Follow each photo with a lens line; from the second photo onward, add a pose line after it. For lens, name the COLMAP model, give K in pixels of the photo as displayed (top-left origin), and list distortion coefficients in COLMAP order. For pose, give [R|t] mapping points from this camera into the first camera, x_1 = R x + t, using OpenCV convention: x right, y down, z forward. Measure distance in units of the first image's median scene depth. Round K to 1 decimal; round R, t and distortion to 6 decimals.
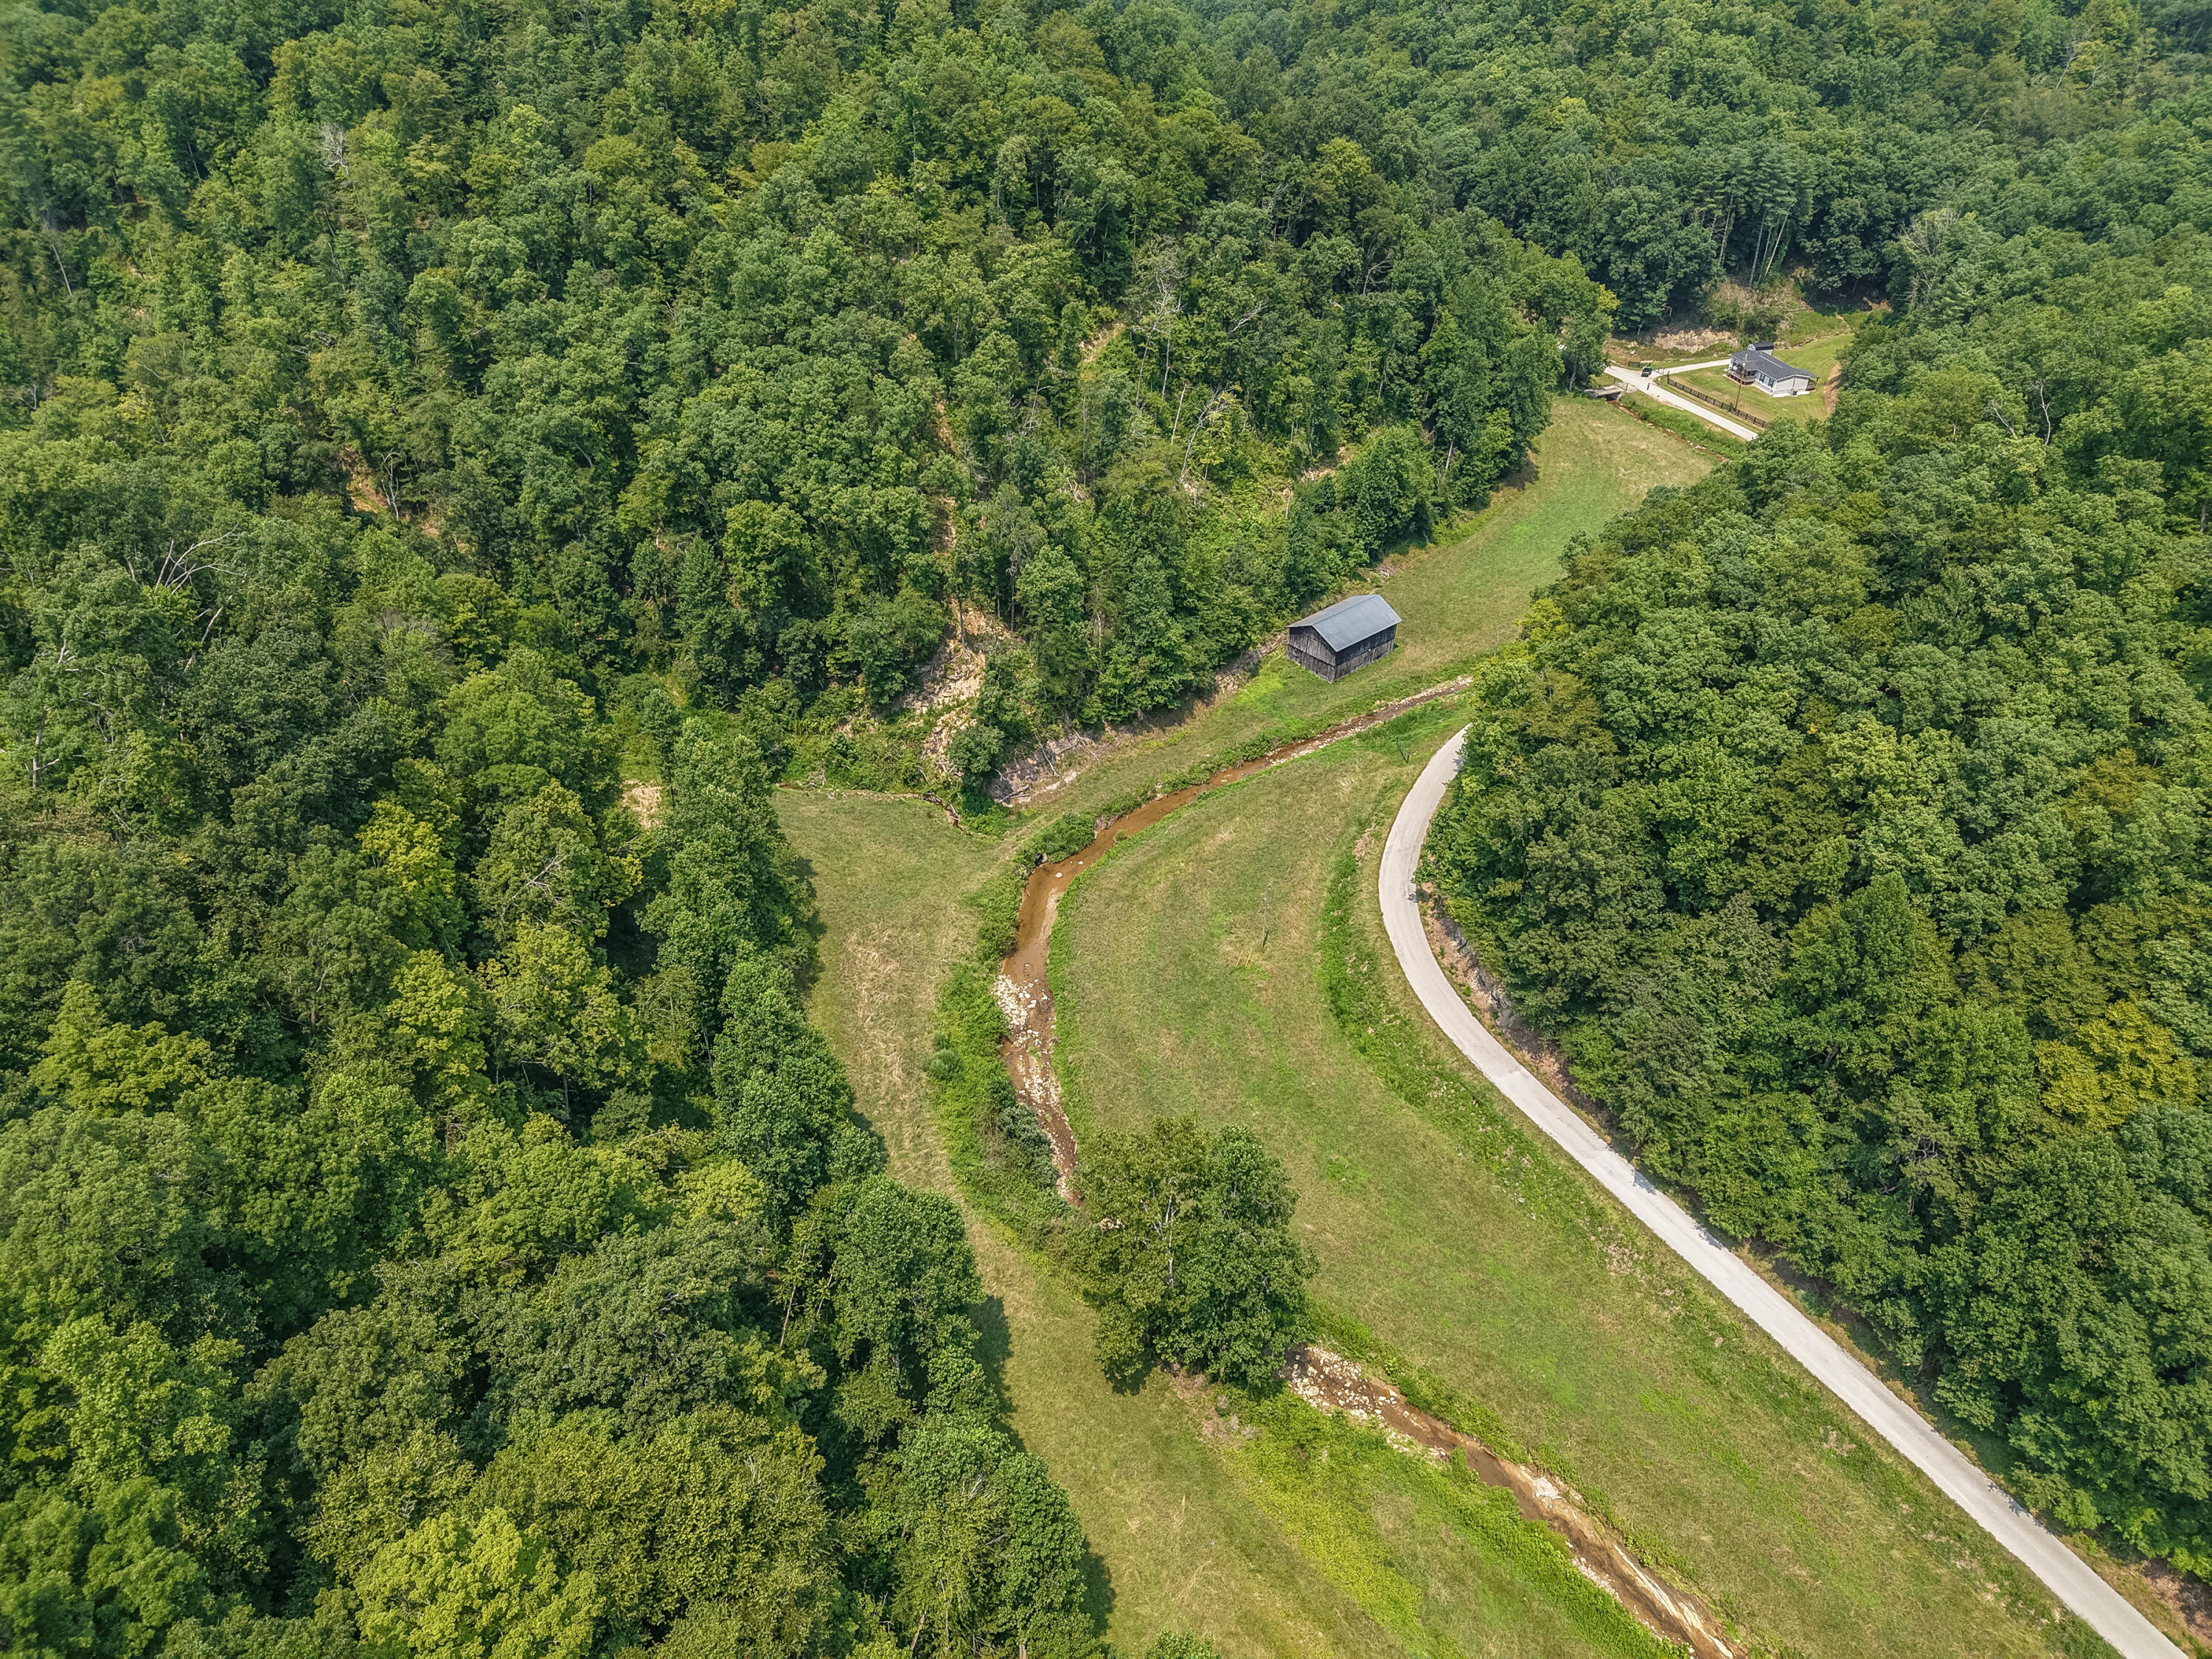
lens RADIAL K [[1471.1, 0, 1108.1], [0, 1471.1, 844.4], [0, 0, 1]] dist [0.008585, -0.005150]
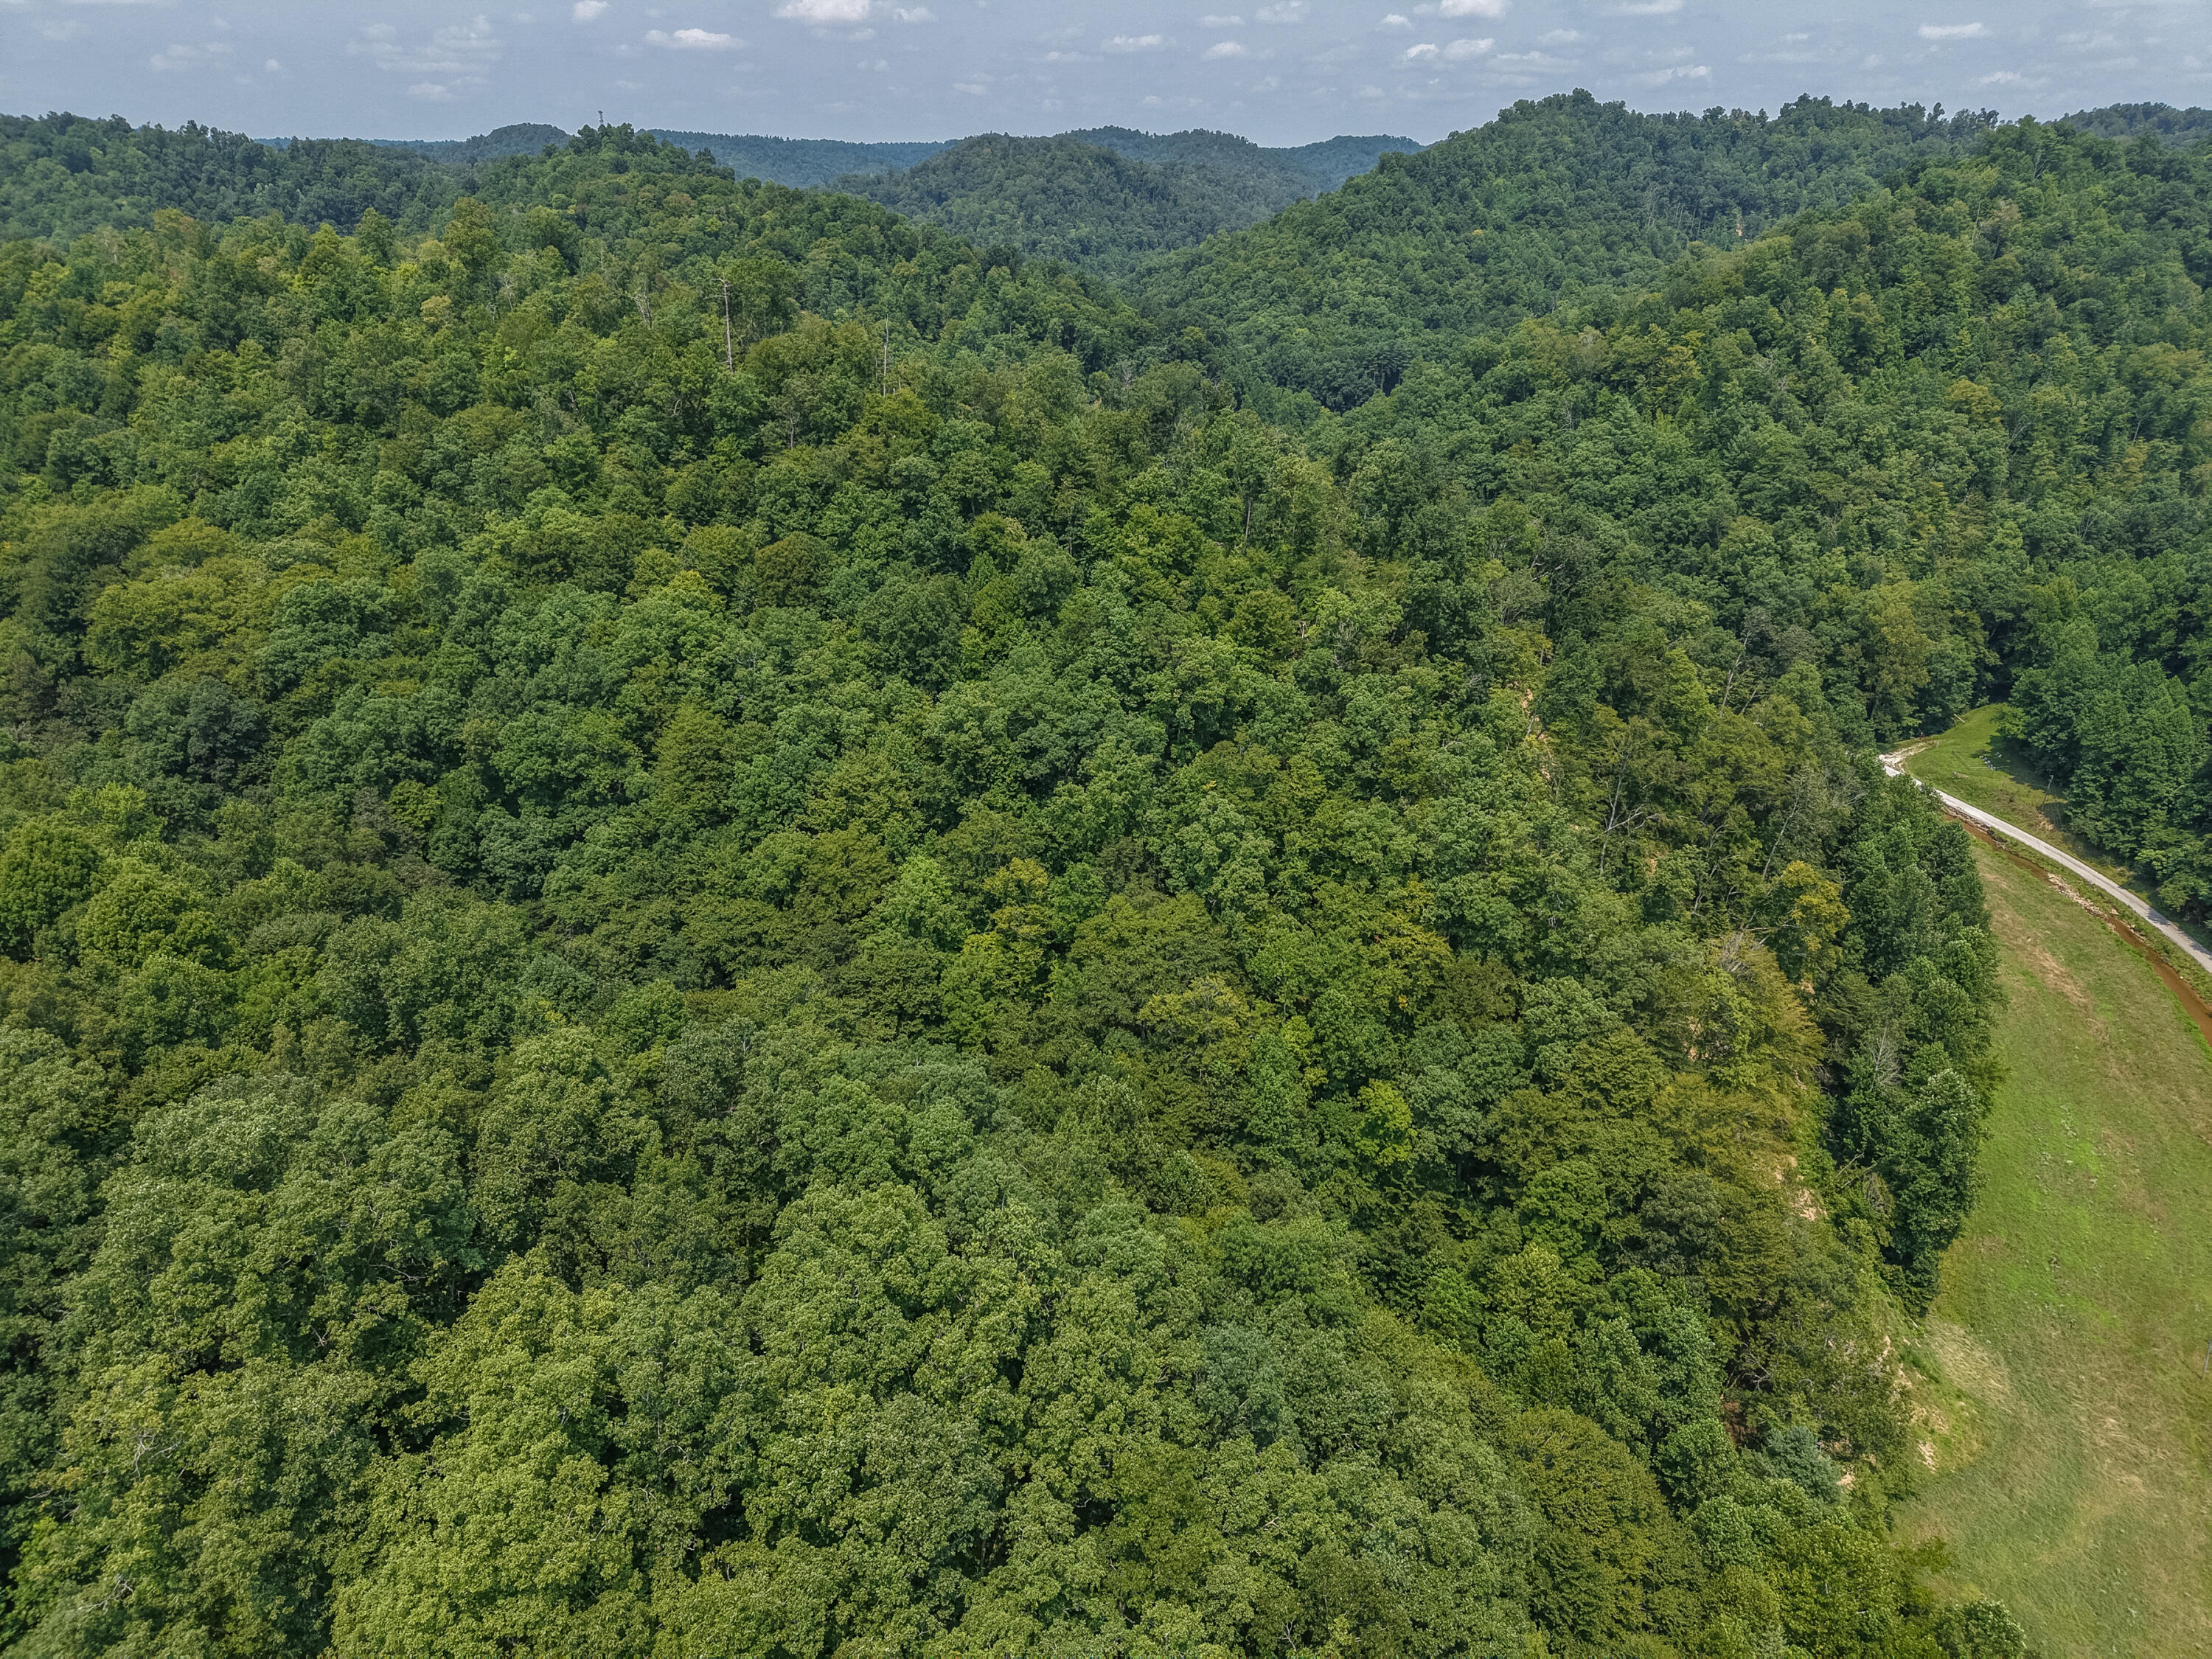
lens RADIAL K [[1471.1, 0, 1108.1], [0, 1471.1, 844.4], [0, 0, 1]] dist [0.008585, -0.005150]
pose [[0.992560, -0.055135, 0.108555, -0.274195], [0.076272, 0.976534, -0.201405, 0.788975], [-0.094903, 0.208187, 0.973474, -1.070342]]
